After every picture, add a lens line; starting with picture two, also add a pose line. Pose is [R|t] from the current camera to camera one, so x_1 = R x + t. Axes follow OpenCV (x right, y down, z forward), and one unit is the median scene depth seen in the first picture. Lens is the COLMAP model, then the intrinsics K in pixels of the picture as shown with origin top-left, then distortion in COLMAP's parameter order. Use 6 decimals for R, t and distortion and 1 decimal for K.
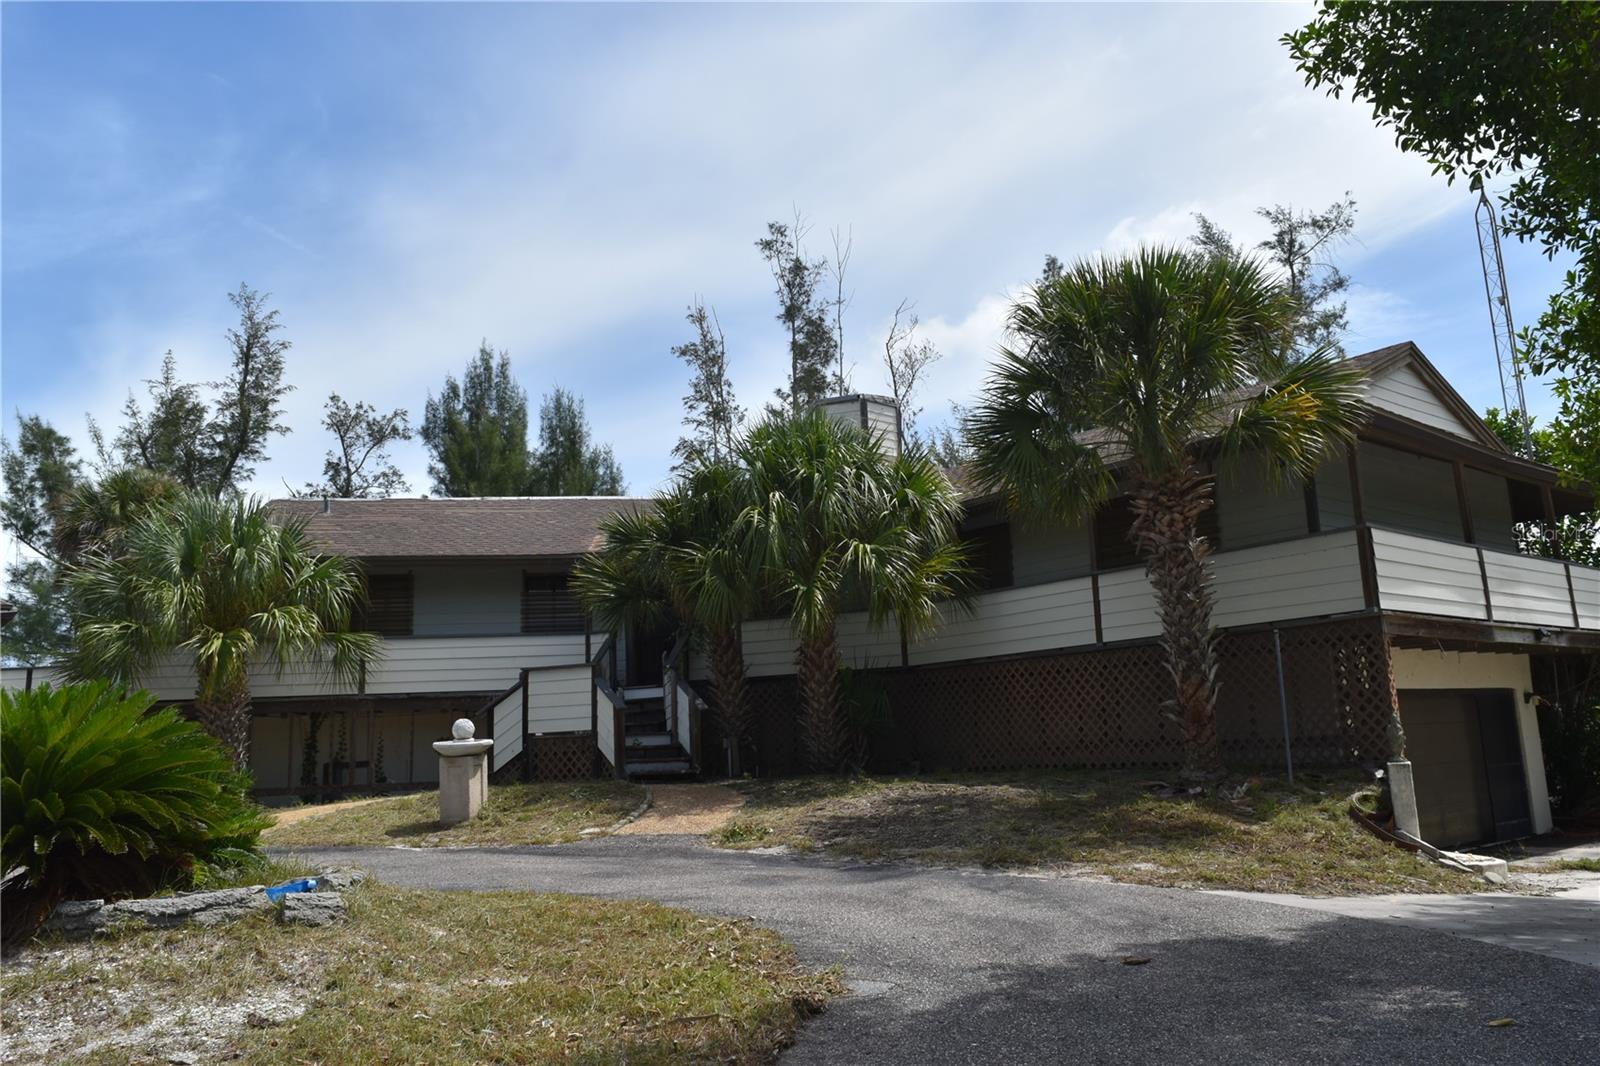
lens RADIAL K [[1243.0, 0, 801.7], [0, 1243.0, 532.1], [0, 0, 1]] dist [-0.019319, 0.009509]
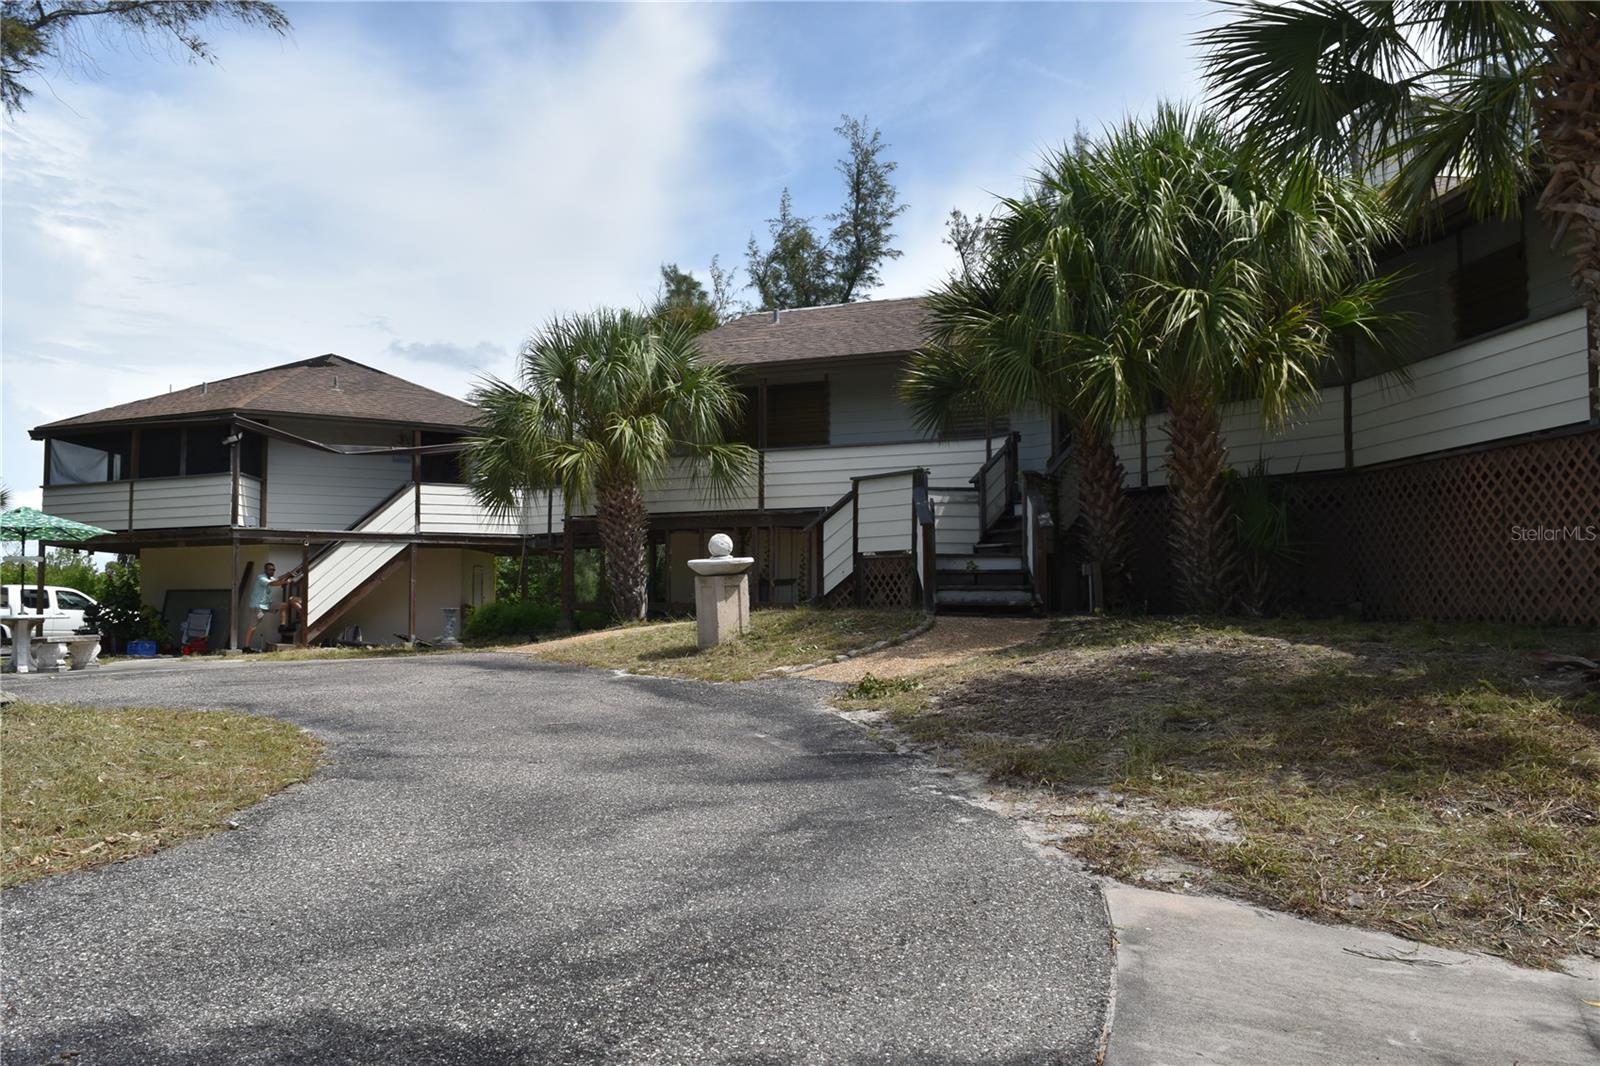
lens RADIAL K [[1243.0, 0, 799.4], [0, 1243.0, 534.1], [0, 0, 1]] dist [-0.019319, 0.009509]
pose [[0.820062, 0.010627, -0.572176, 0.242255], [0.071261, 0.990150, 0.120523, 0.041584], [0.567821, -0.139610, 0.811227, 0.272316]]
